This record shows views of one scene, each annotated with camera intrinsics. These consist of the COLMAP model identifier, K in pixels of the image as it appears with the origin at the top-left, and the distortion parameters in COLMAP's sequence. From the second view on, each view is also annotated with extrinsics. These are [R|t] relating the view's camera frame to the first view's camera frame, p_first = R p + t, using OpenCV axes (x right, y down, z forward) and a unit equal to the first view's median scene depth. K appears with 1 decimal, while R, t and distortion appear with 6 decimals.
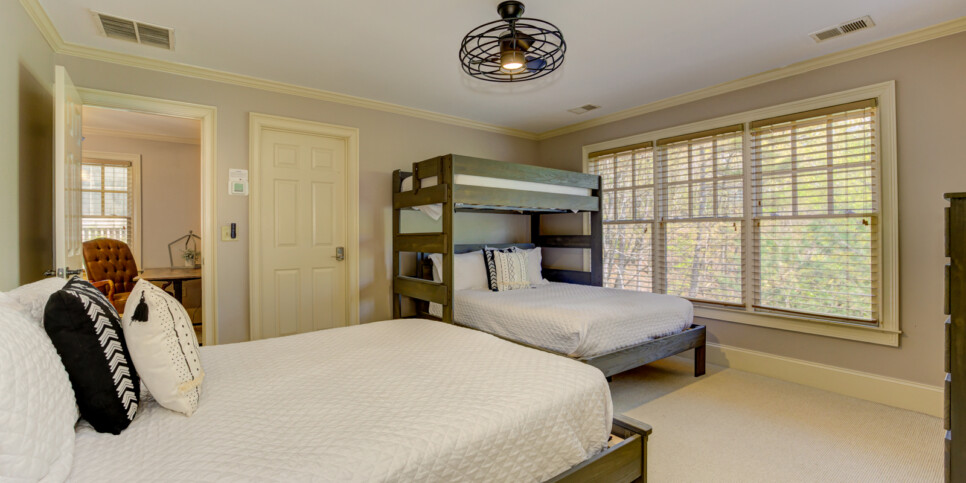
lens RADIAL K [[429.4, 0, 483.9], [0, 429.4, 237.9], [0, 0, 1]] dist [0.002715, 0.000727]
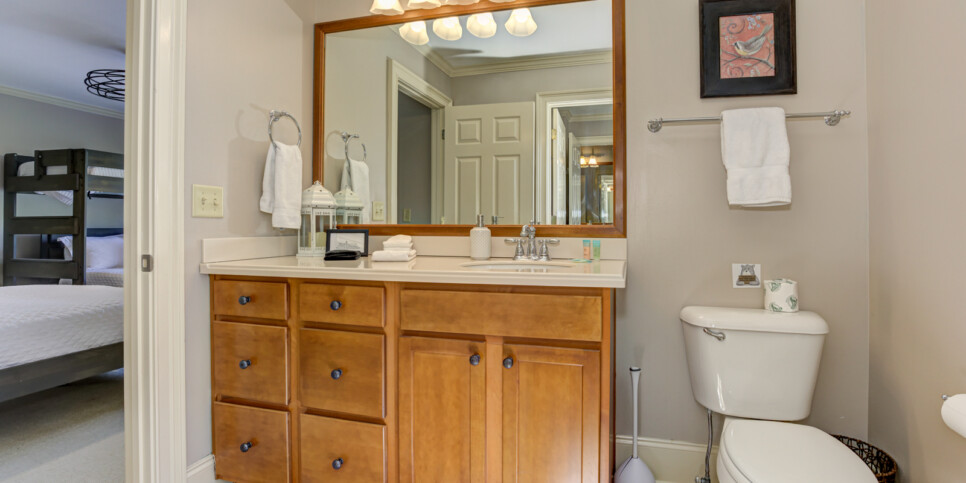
lens RADIAL K [[429.4, 0, 536.5], [0, 429.4, 225.0], [0, 0, 1]] dist [0.002715, 0.000727]
pose [[0.777943, 0.007524, 0.628290, 0.137872], [-0.004374, 0.999969, -0.006560, 0.012512], [-0.628320, 0.002355, 0.777951, -0.643097]]
